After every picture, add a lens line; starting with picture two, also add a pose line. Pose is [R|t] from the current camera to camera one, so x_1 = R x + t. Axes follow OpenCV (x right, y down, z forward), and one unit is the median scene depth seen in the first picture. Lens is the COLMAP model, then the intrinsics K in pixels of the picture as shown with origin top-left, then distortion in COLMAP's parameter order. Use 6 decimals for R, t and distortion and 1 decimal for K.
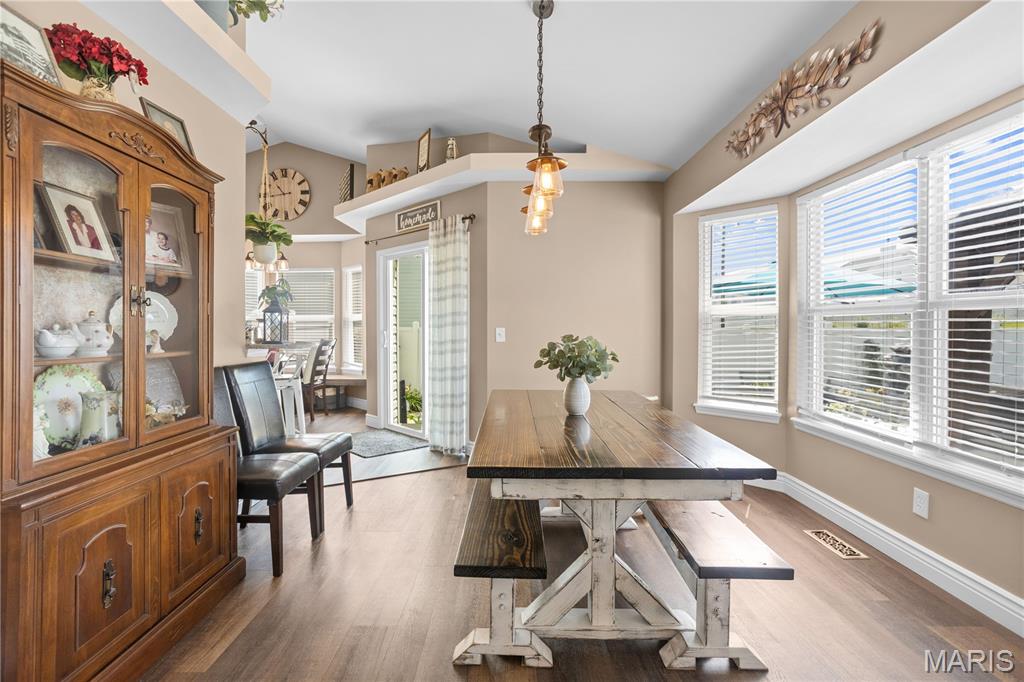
lens RADIAL K [[491.3, 0, 507.8], [0, 491.3, 329.6], [0, 0, 1]] dist [-0.056484, 0.033706]
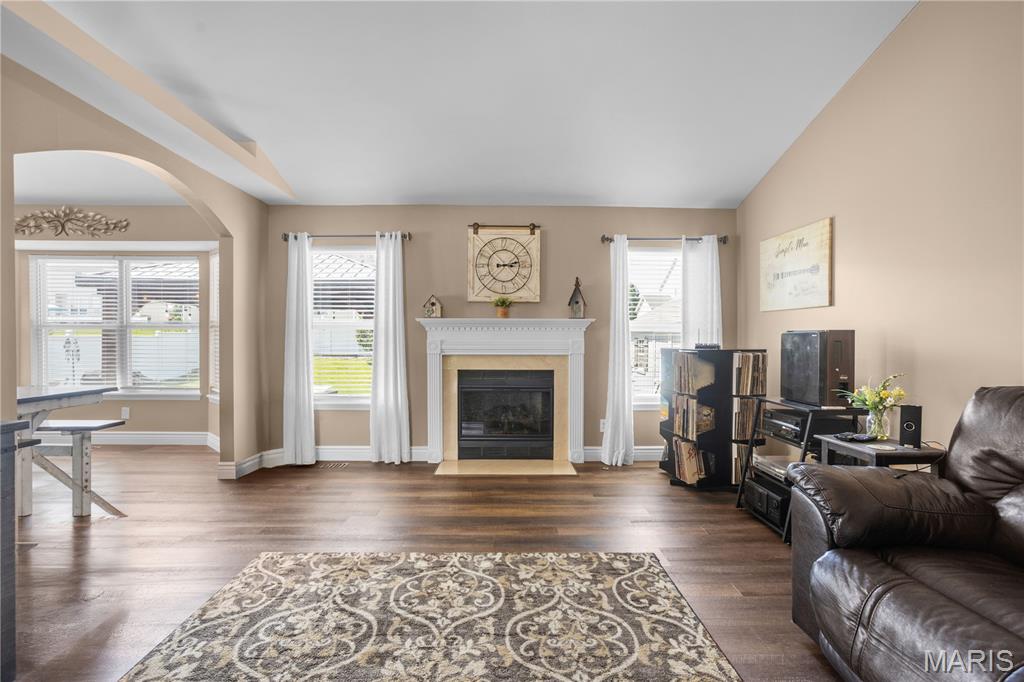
lens RADIAL K [[493.1, 0, 512.0], [0, 493.1, 341.0], [0, 0, 1]] dist [-0.056665, 0.035524]
pose [[-0.025844, -0.018947, 0.999486, -0.775990], [0.002632, 0.999816, 0.019022, -0.010725], [-0.999663, 0.003122, -0.025790, -0.414057]]
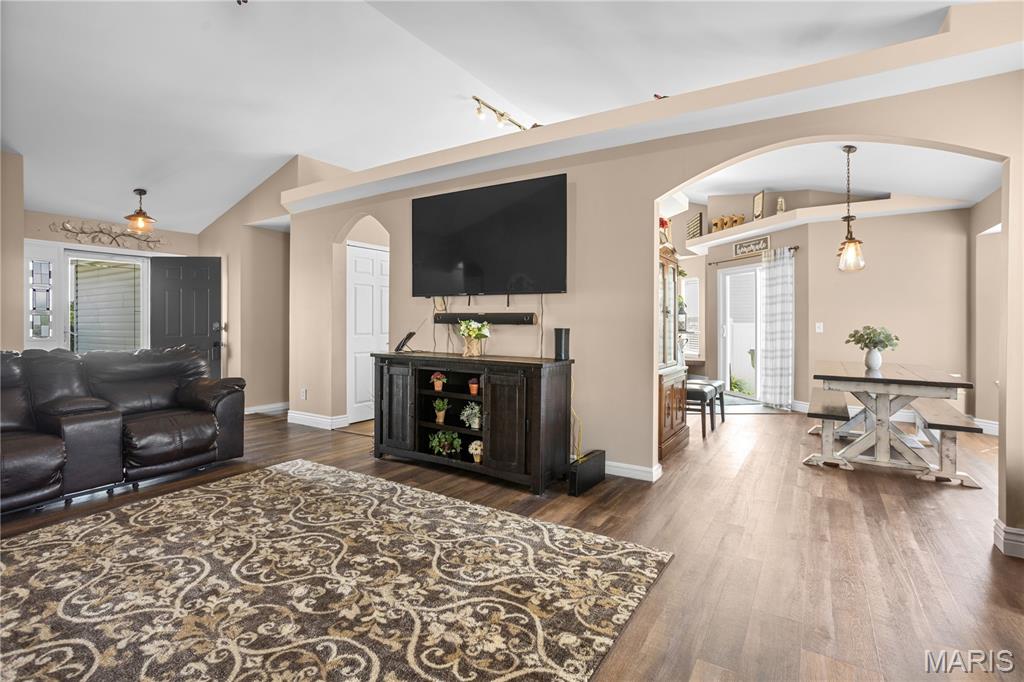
lens RADIAL K [[491.3, 0, 507.8], [0, 491.3, 329.6], [0, 0, 1]] dist [-0.056484, 0.033706]
pose [[0.844499, 0.001532, -0.535554, -0.027654], [0.003084, 0.999965, 0.007723, 0.002754], [0.535548, -0.008174, 0.844465, -0.687110]]
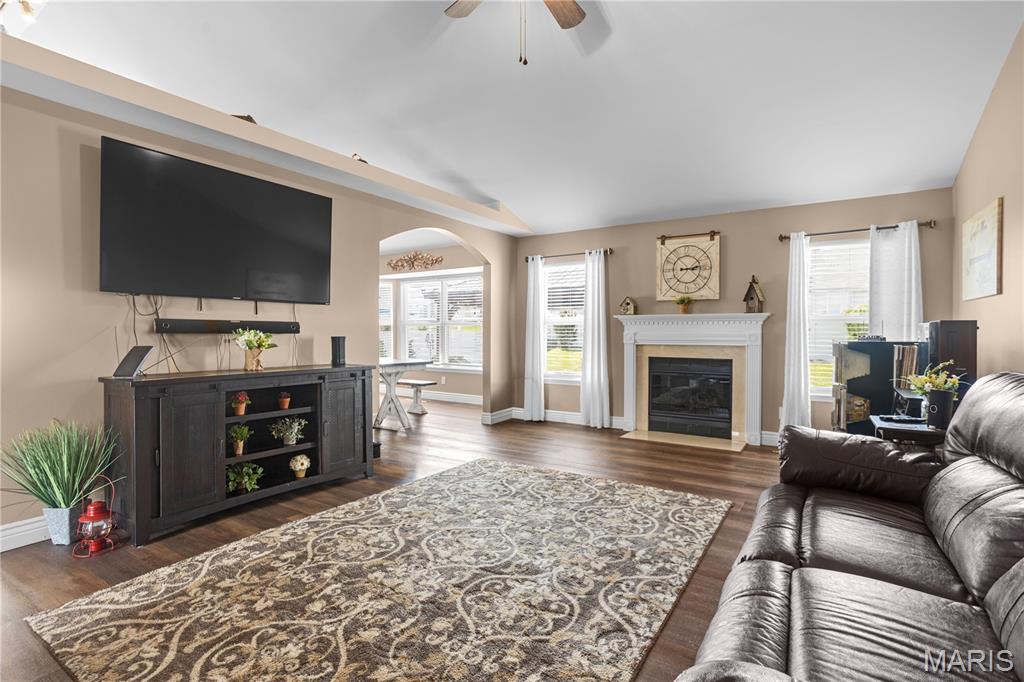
lens RADIAL K [[493.1, 0, 512.0], [0, 493.1, 341.0], [0, 0, 1]] dist [-0.056665, 0.035524]
pose [[0.543909, -0.023429, 0.838817, -0.994886], [0.007124, 0.999703, 0.023303, -0.003728], [-0.839114, -0.006699, 0.543914, -0.730375]]
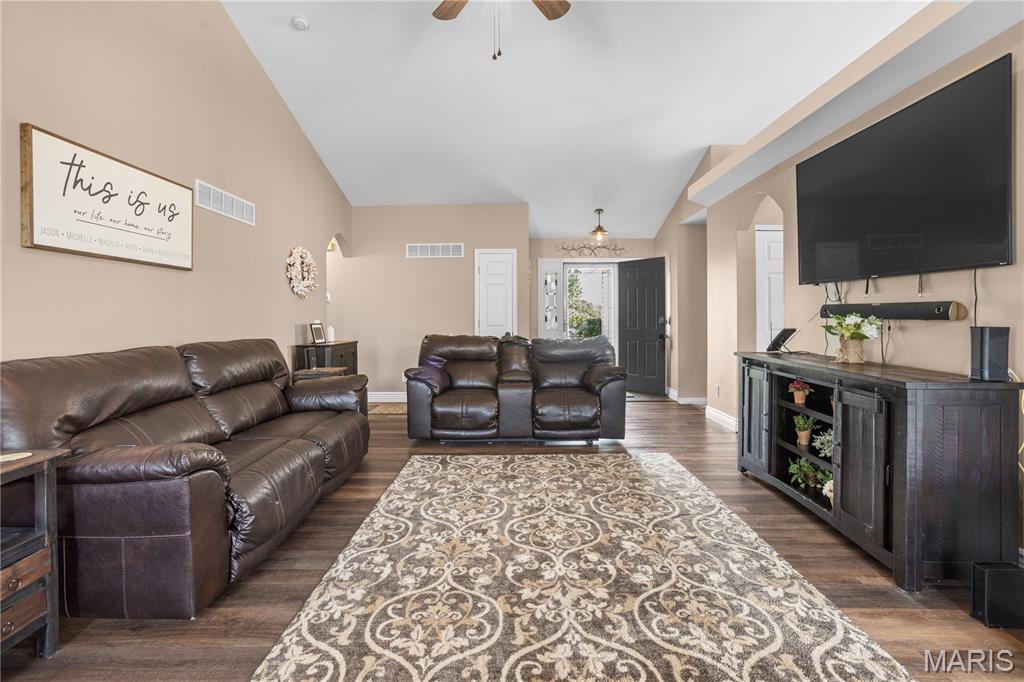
lens RADIAL K [[491.3, 0, 507.8], [0, 491.3, 329.6], [0, 0, 1]] dist [-0.056484, 0.033706]
pose [[-0.013428, 0.018499, -0.999739, 0.076596], [0.000473, 0.999829, 0.018494, 0.001540], [0.999910, -0.000224, -0.013434, -0.408278]]
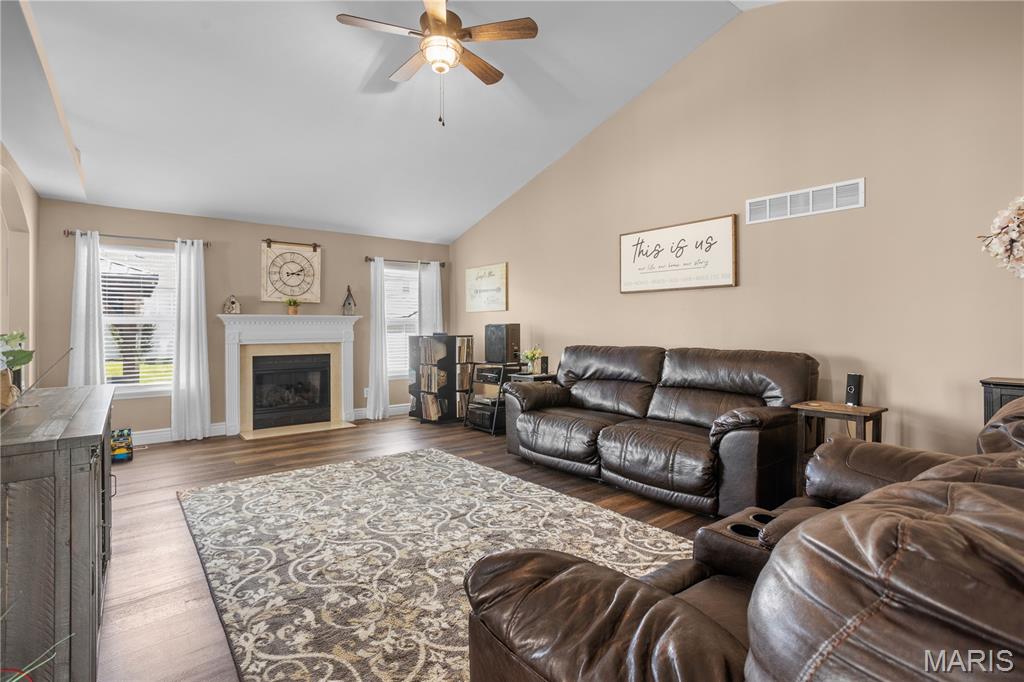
lens RADIAL K [[494.0, 0, 512.6], [0, 494.0, 324.4], [0, 0, 1]] dist [-0.059717, 0.041786]
pose [[-0.630605, 0.001748, 0.776102, -1.153572], [0.005386, 0.999983, 0.002124, -0.012649], [-0.776085, 0.005519, -0.630604, -0.040206]]
